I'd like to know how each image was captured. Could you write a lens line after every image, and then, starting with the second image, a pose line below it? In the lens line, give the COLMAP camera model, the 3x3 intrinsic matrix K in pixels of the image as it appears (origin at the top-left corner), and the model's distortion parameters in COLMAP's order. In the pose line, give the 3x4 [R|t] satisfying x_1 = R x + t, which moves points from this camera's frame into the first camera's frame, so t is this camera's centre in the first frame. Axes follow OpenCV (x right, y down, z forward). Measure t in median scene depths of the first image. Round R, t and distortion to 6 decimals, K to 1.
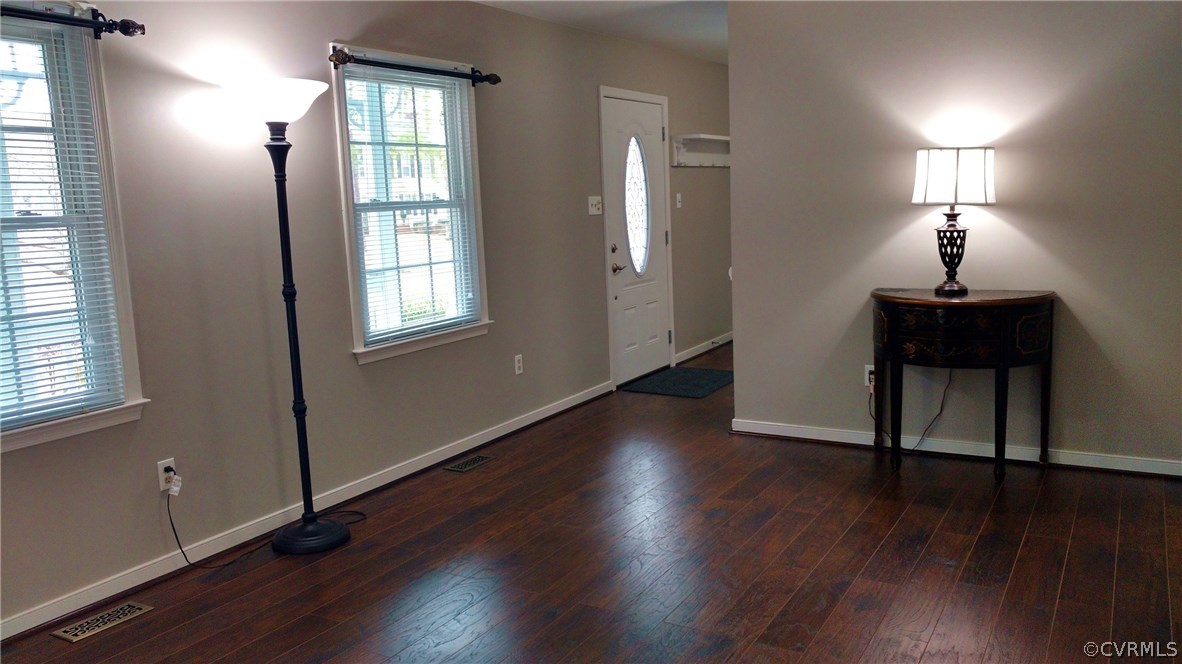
lens RADIAL K [[926.1, 0, 591.7], [0, 926.1, 329.0], [0, 0, 1]] dist [-0.005265, -0.002846]
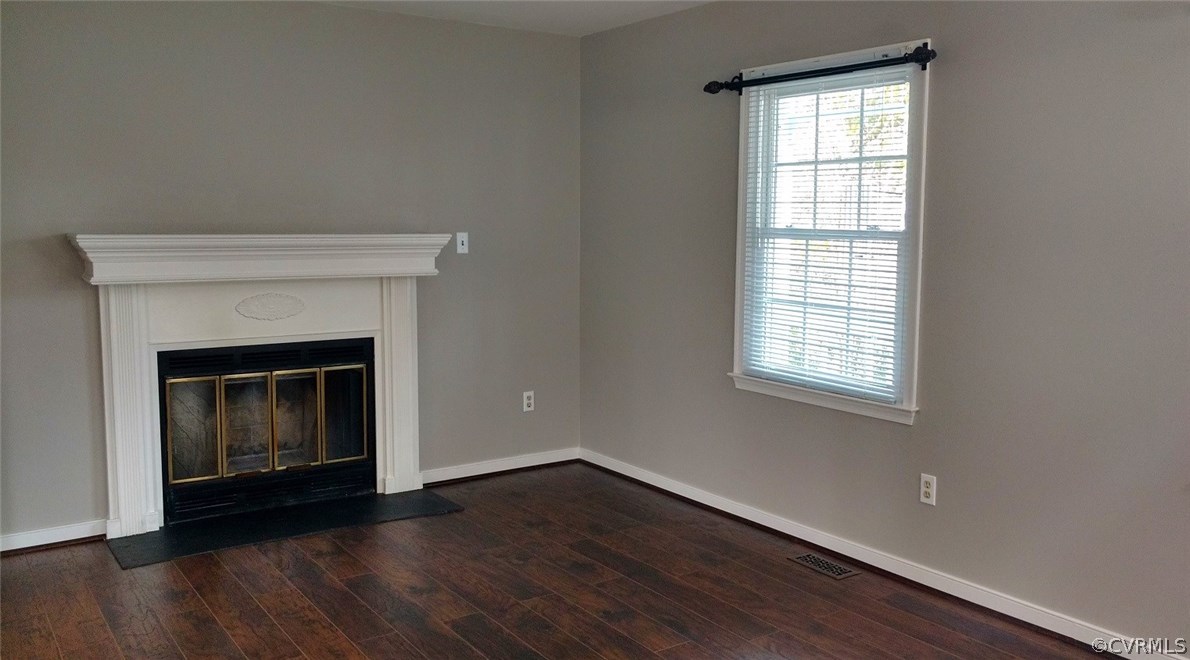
lens RADIAL K [[956.2, 0, 595.1], [0, 956.2, 332.5], [0, 0, 1]] dist [0.004305, 0.000448]
pose [[-0.408327, 0.132225, -0.903208, 0.688528], [-0.137229, 0.969317, 0.203942, -0.195142], [0.902462, 0.207221, -0.377654, 1.156524]]
